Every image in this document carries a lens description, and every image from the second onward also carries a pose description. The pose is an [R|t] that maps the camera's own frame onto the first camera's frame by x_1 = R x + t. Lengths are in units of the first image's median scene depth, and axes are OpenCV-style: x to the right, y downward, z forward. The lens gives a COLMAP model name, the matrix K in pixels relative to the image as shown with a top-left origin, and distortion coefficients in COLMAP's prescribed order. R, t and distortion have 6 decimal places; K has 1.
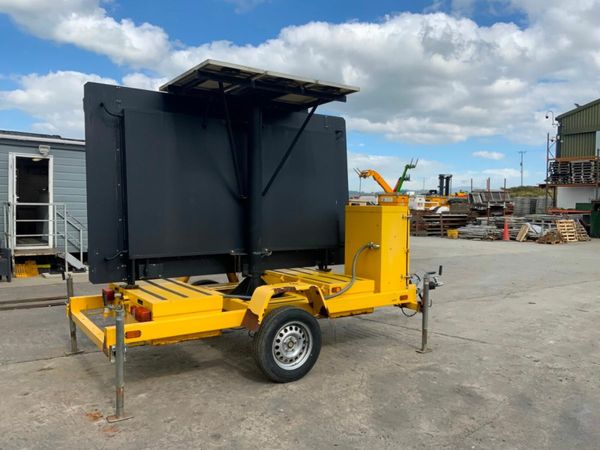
lens RADIAL K [[496.9, 0, 297.7], [0, 496.9, 227.2], [0, 0, 1]] dist [0.065050, -0.128860]
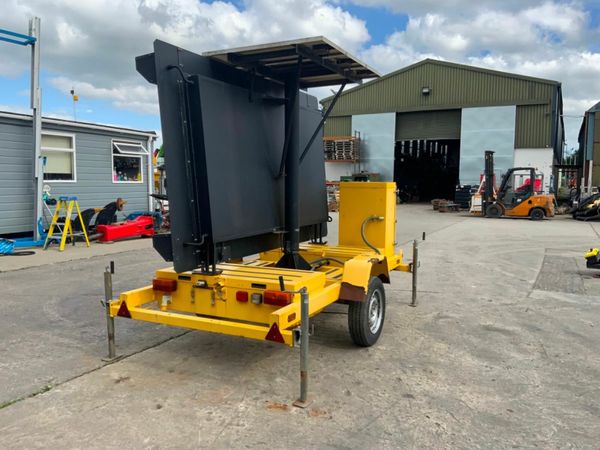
lens RADIAL K [[496.9, 0, 299.2], [0, 496.9, 226.3], [0, 0, 1]] dist [0.065050, -0.128860]
pose [[0.871487, -0.050098, 0.487854, -0.658549], [0.023811, 0.997918, 0.059941, -0.018267], [-0.489841, -0.040622, 0.870865, 0.130374]]
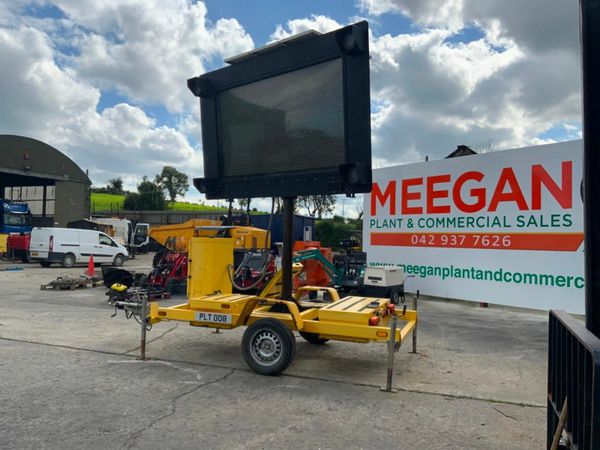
lens RADIAL K [[496.9, 0, 299.3], [0, 496.9, 224.9], [0, 0, 1]] dist [0.065050, -0.128860]
pose [[-0.586747, -0.008660, 0.809724, -1.338383], [0.003155, 0.999911, 0.012980, -0.118055], [-0.809764, 0.010170, -0.586667, 2.007065]]
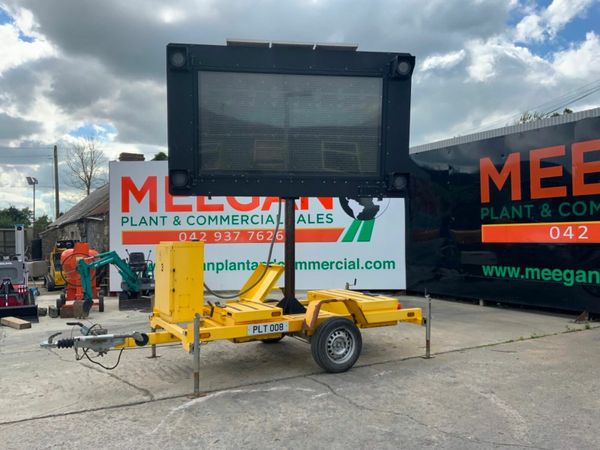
lens RADIAL K [[496.9, 0, 300.4], [0, 496.9, 223.8], [0, 0, 1]] dist [0.065050, -0.128860]
pose [[-0.996779, -0.005988, 0.079974, -0.253534], [-0.004342, 0.999775, 0.020740, -0.134125], [-0.080080, 0.020326, -0.996581, 2.637265]]
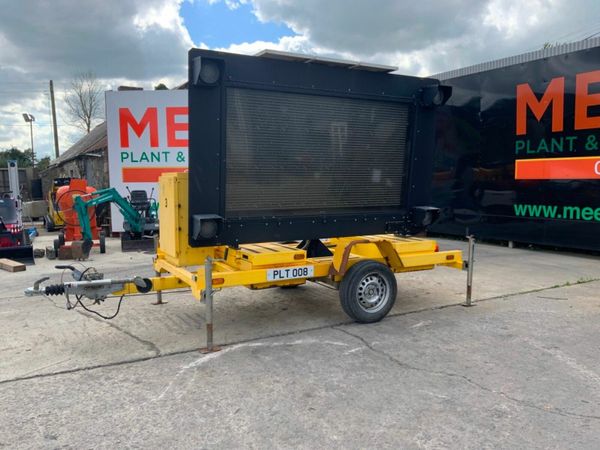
lens RADIAL K [[496.9, 0, 301.0], [0, 496.9, 224.0], [0, 0, 1]] dist [0.065050, -0.128860]
pose [[-0.996181, -0.016856, 0.085667, -0.186128], [-0.005081, 0.990716, 0.135853, -0.095801], [-0.087162, 0.134899, -0.987018, 2.443429]]
